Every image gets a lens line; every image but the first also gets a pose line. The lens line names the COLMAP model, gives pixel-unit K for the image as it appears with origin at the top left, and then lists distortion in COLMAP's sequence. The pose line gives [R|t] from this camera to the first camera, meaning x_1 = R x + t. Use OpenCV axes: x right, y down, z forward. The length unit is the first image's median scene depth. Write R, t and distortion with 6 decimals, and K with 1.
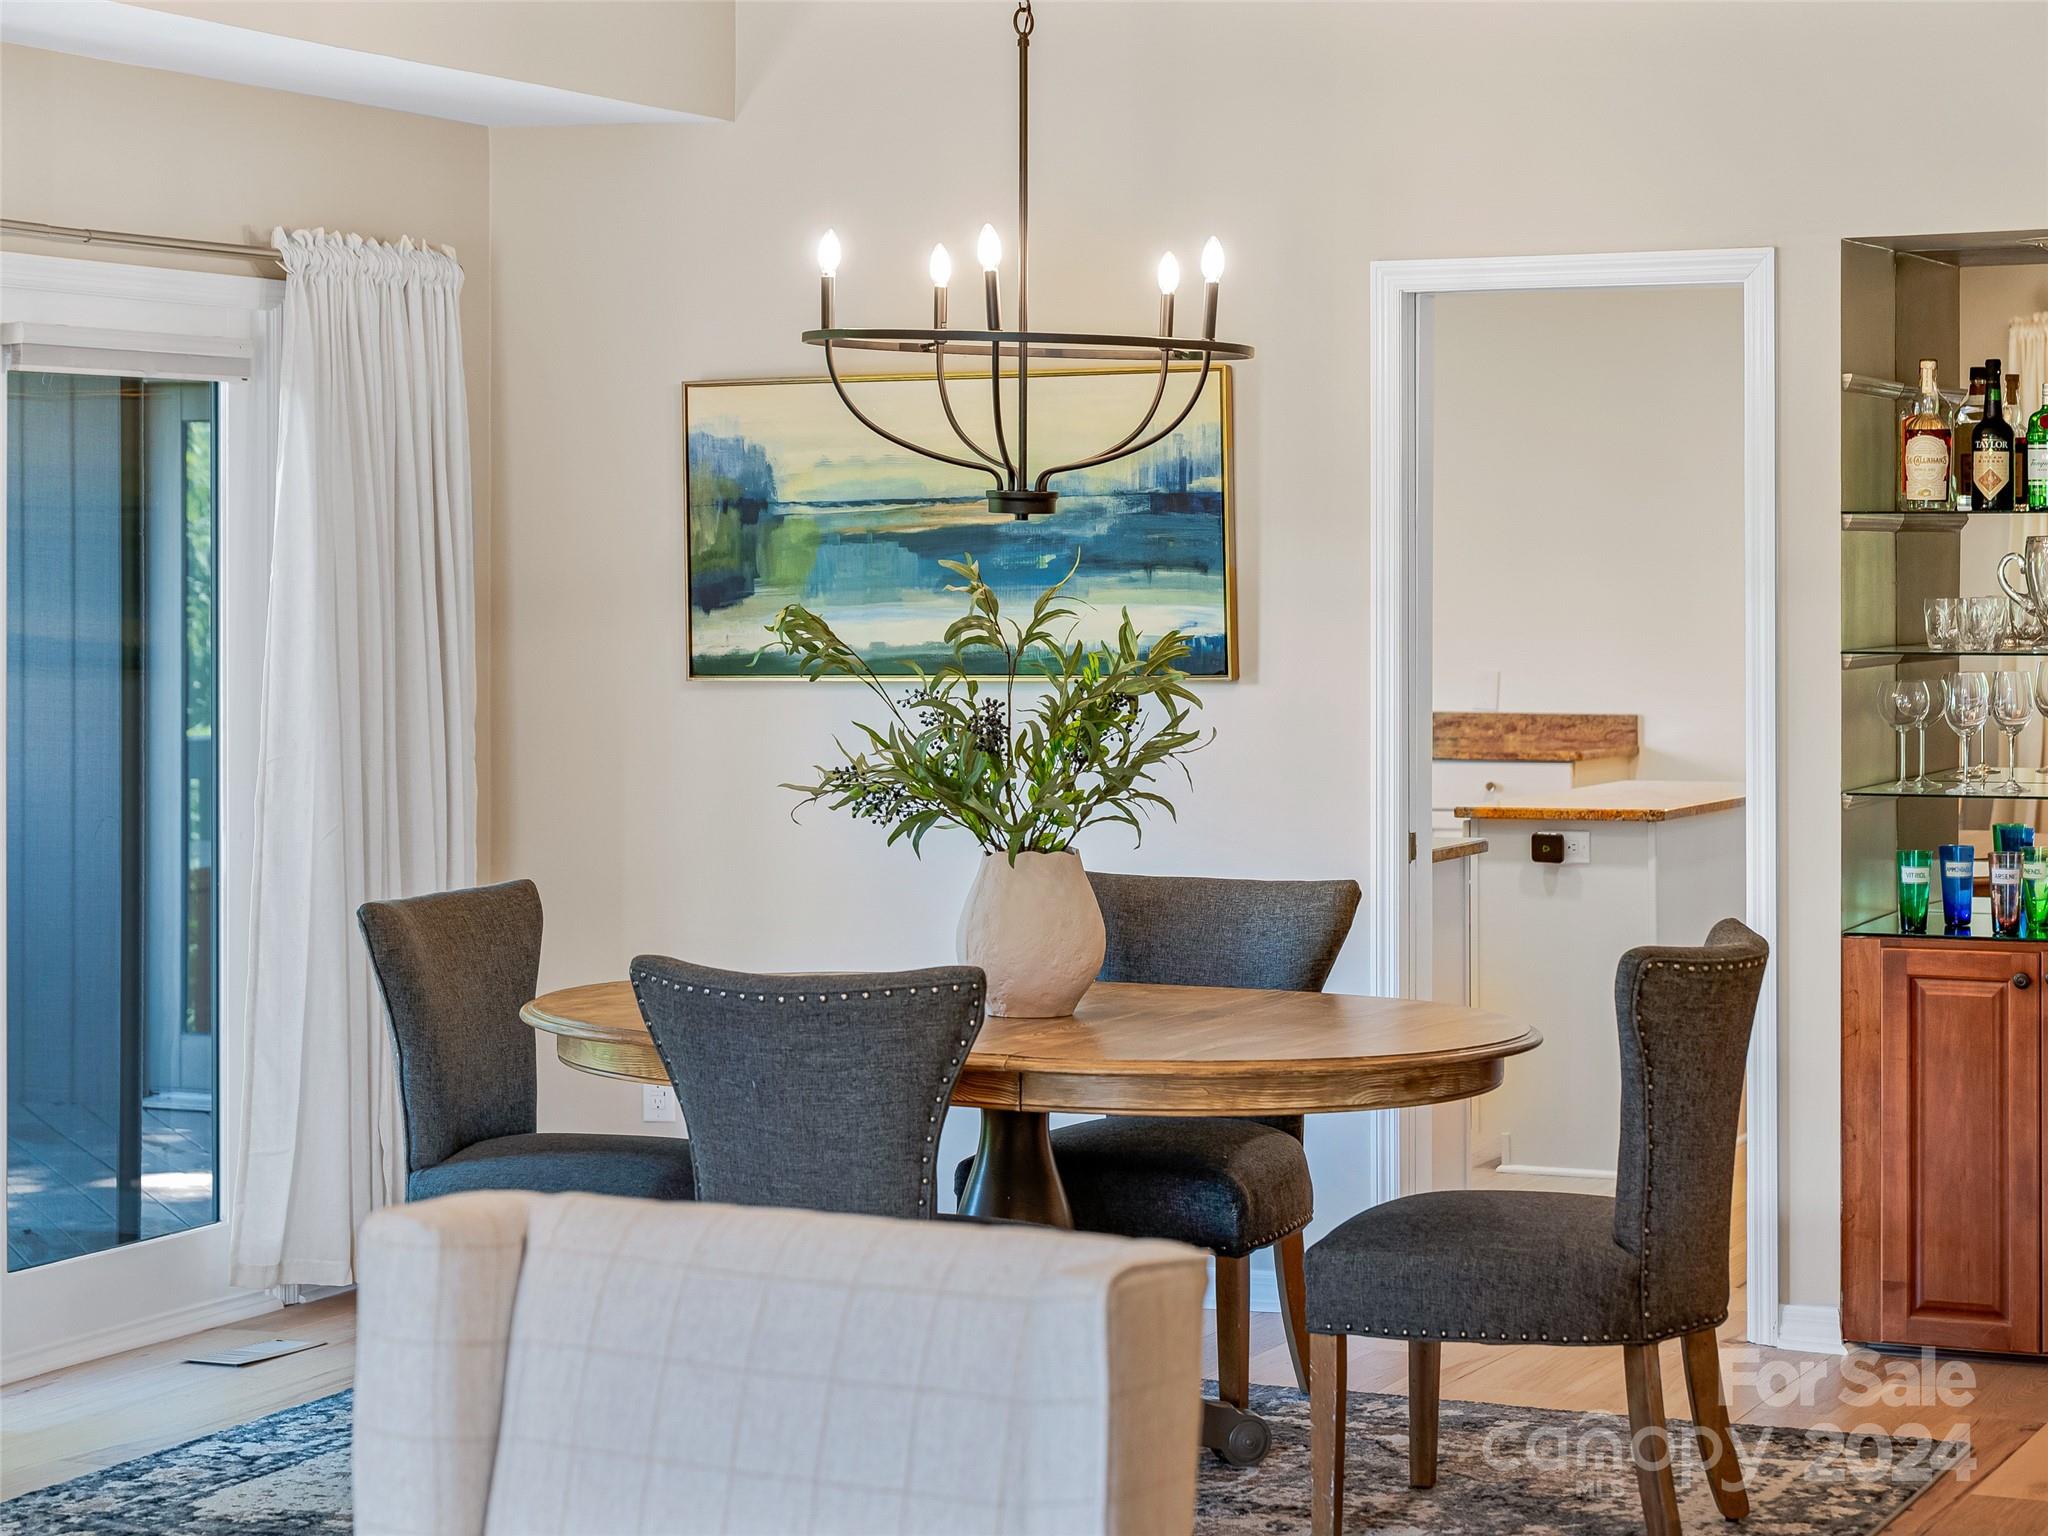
lens RADIAL K [[4304.8, 0, 1020.3], [0, 4304.8, 545.4], [0, 0, 1]] dist [-0.063472, 0.266656]
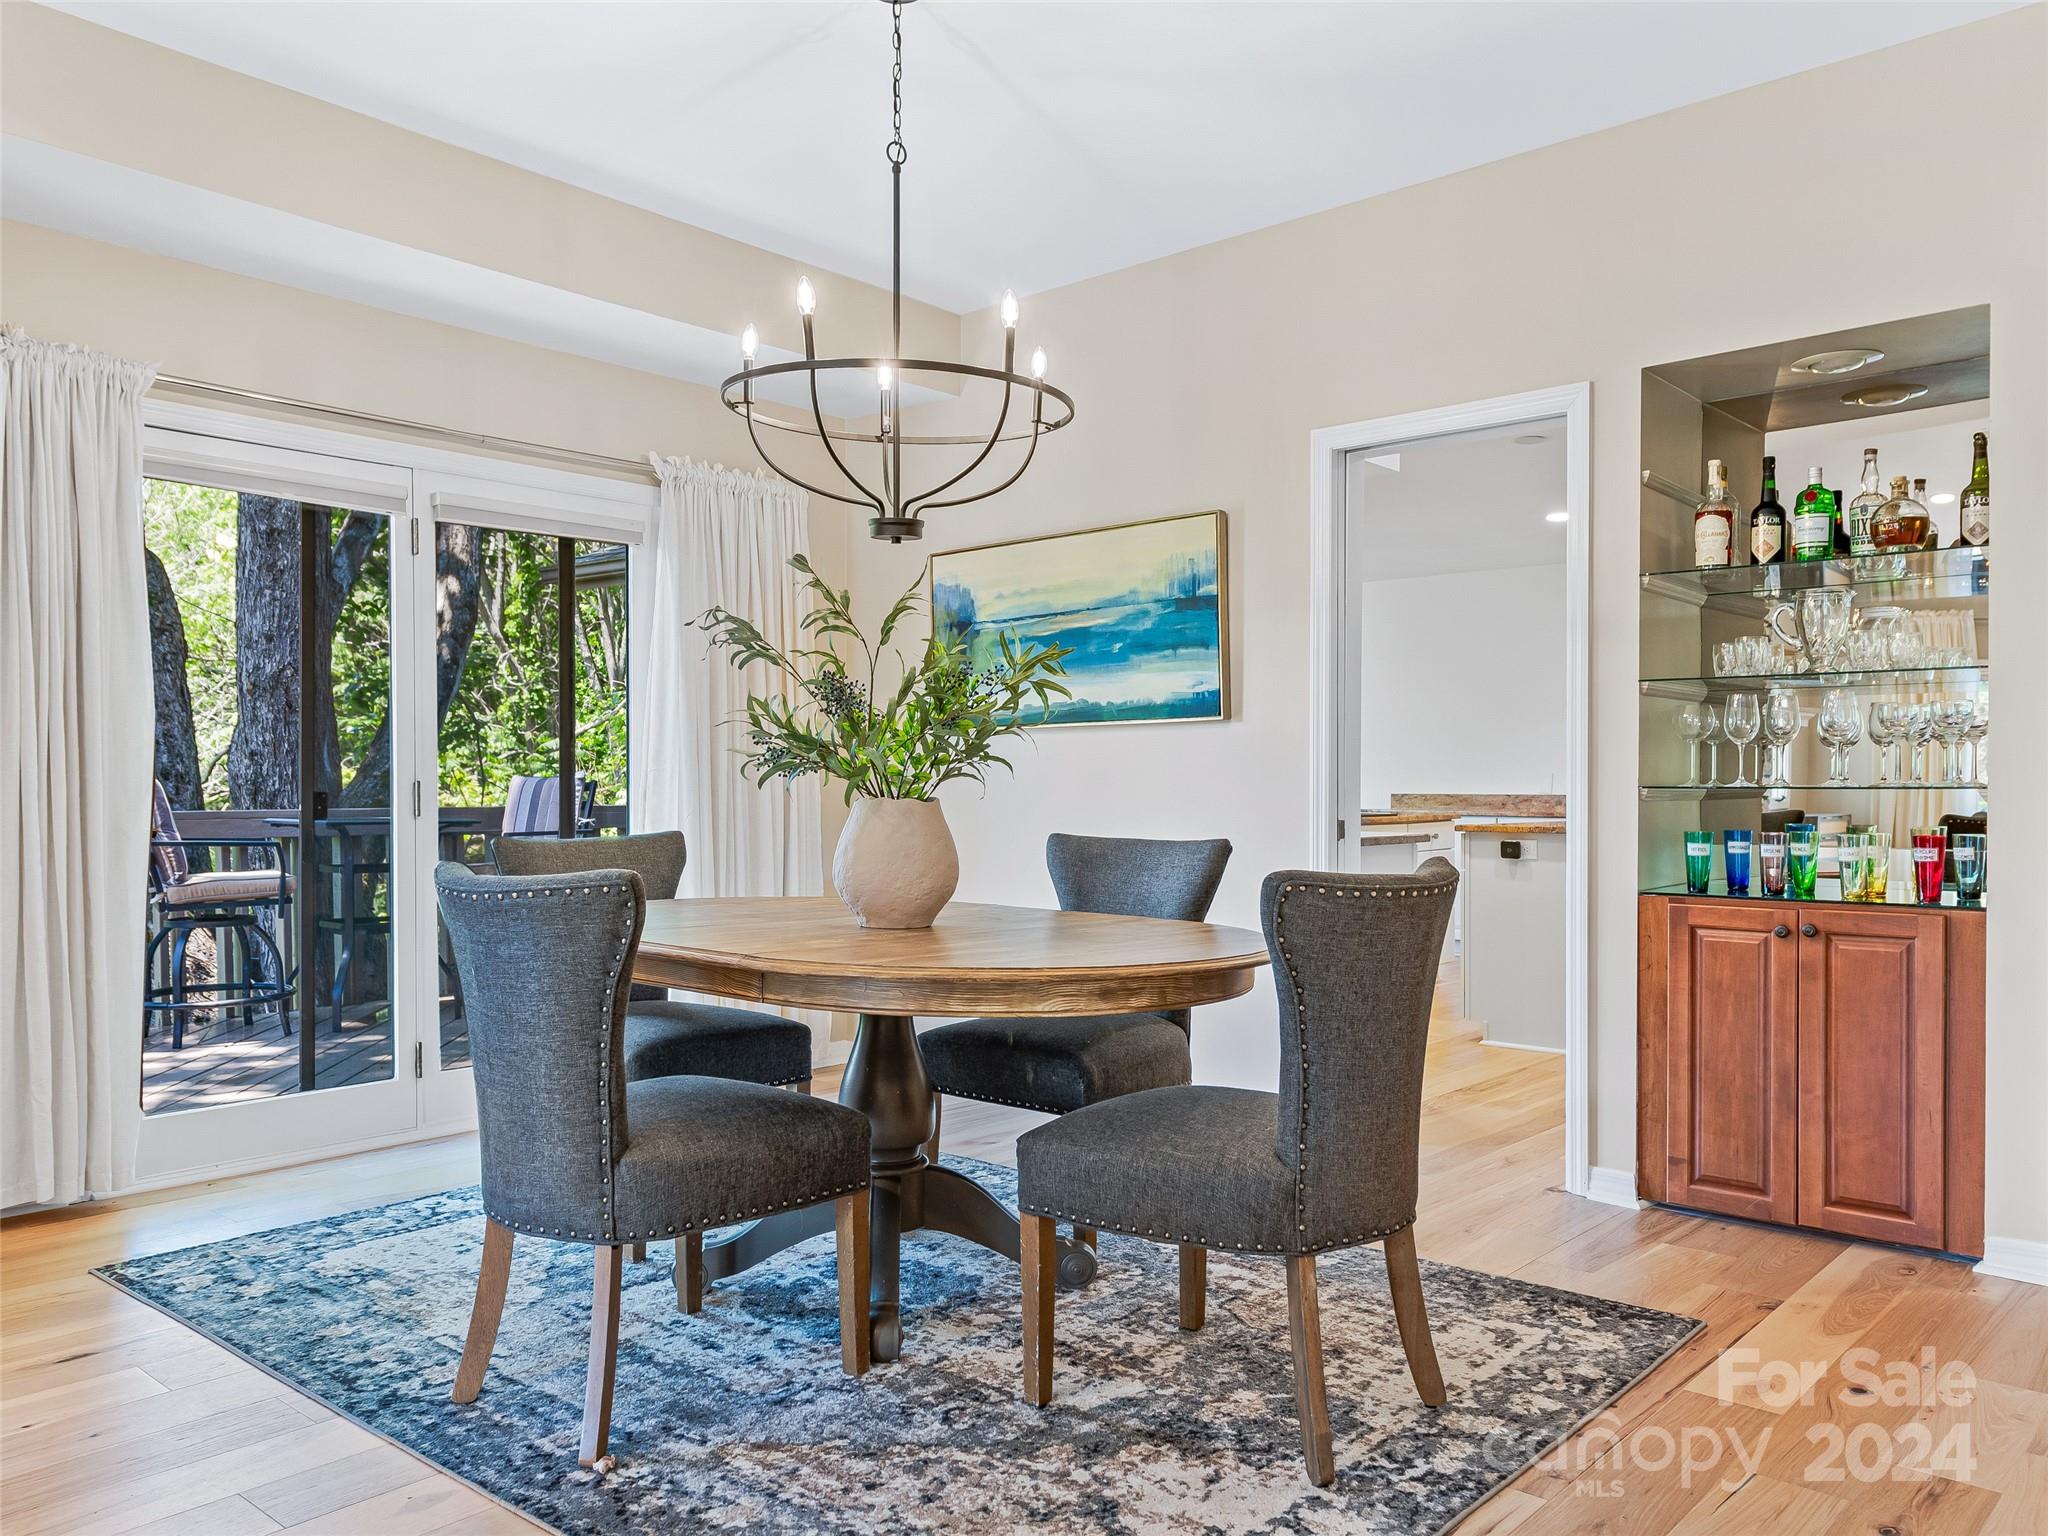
lens RADIAL K [[1522.7, 0, 1041.2], [0, 1522.7, 802.2], [0, 0, 1]] dist [0.012009, -0.003445]
pose [[0.958164, 0.006422, -0.286146, 0.148741], [-0.002304, 0.999889, 0.014726, 0.055689], [0.286209, -0.013451, 0.958073, 0.493012]]
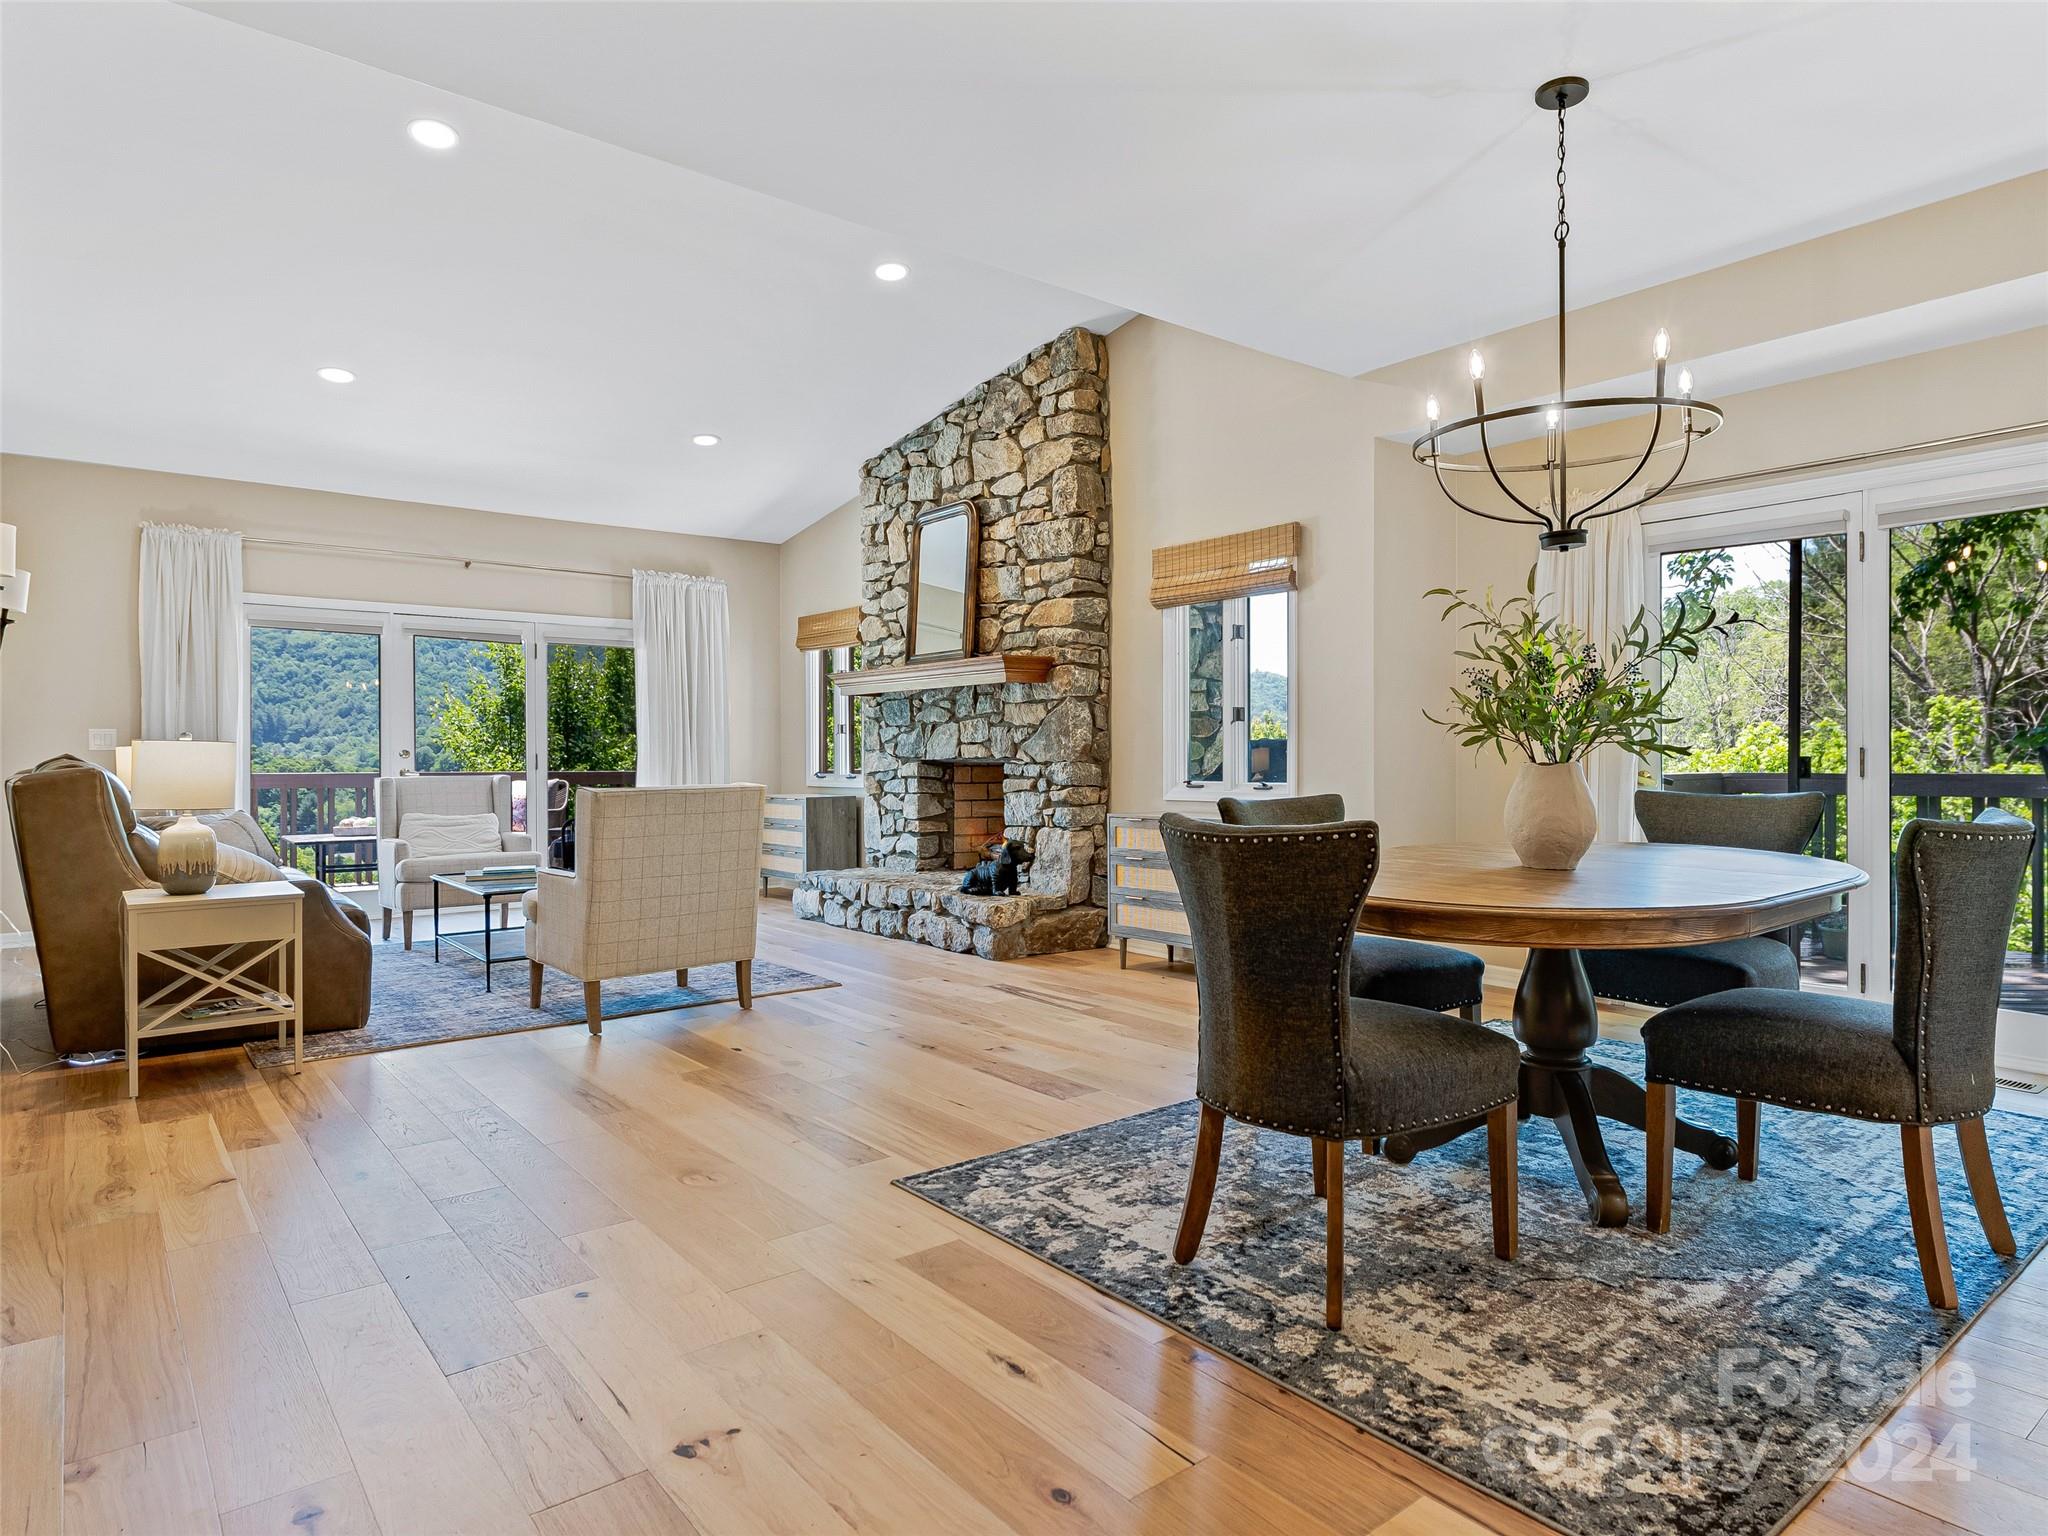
lens RADIAL K [[1234.8, 0, 1110.8], [0, 1234.8, 755.7], [0, 0, 1]] dist [0.011033, -0.001665]
pose [[-0.426483, 0.004298, -0.904486, 0.408934], [0.006730, 0.999976, 0.001578, 0.057096], [0.904471, -0.005414, -0.426501, 0.894722]]
